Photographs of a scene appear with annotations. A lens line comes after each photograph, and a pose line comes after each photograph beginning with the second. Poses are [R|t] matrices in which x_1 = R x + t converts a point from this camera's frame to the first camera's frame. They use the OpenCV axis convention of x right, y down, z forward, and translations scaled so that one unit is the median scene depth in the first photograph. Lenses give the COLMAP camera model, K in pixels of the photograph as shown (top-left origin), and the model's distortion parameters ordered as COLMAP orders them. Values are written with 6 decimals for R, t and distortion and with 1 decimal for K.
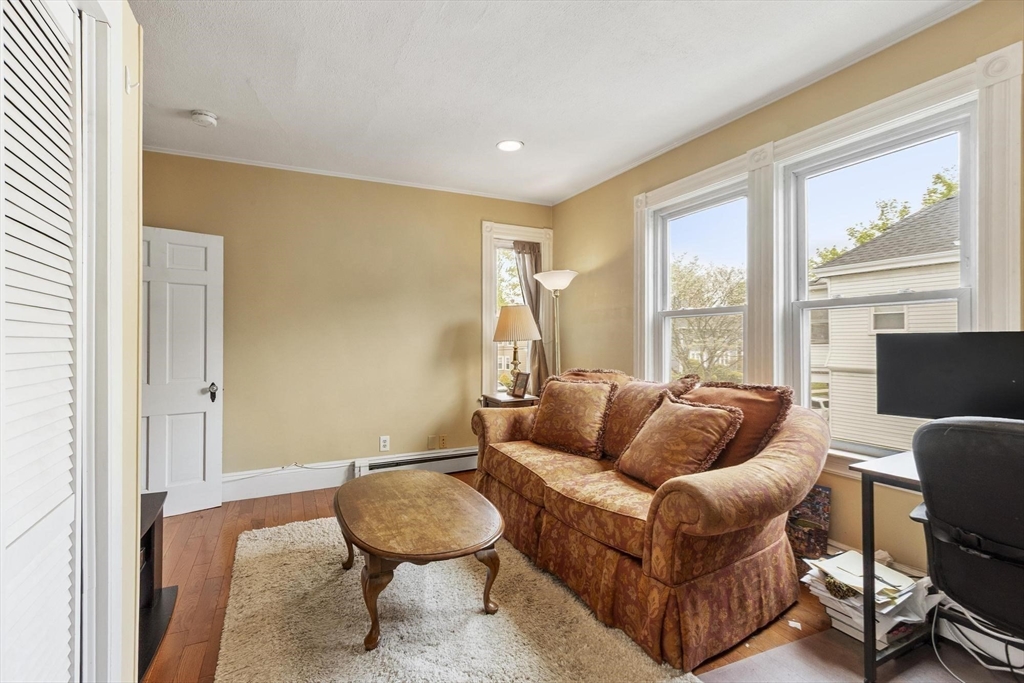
lens RADIAL K [[453.4, 0, 485.4], [0, 453.4, 346.6], [0, 0, 1]] dist [-0.000115, -0.000174]
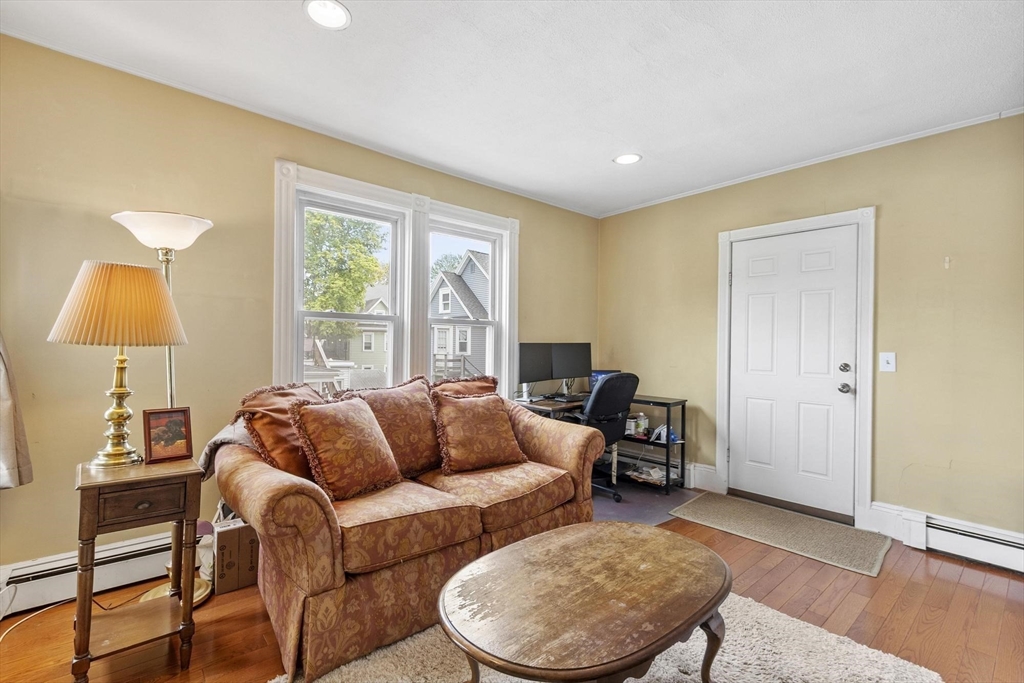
lens RADIAL K [[453.4, 0, 485.4], [0, 453.4, 346.6], [0, 0, 1]] dist [-0.000115, -0.000174]
pose [[-0.259265, 0.002349, 0.965803, -0.791410], [0.008200, 0.999966, -0.000231, -0.009584], [-0.965771, 0.007860, -0.259276, 1.334302]]
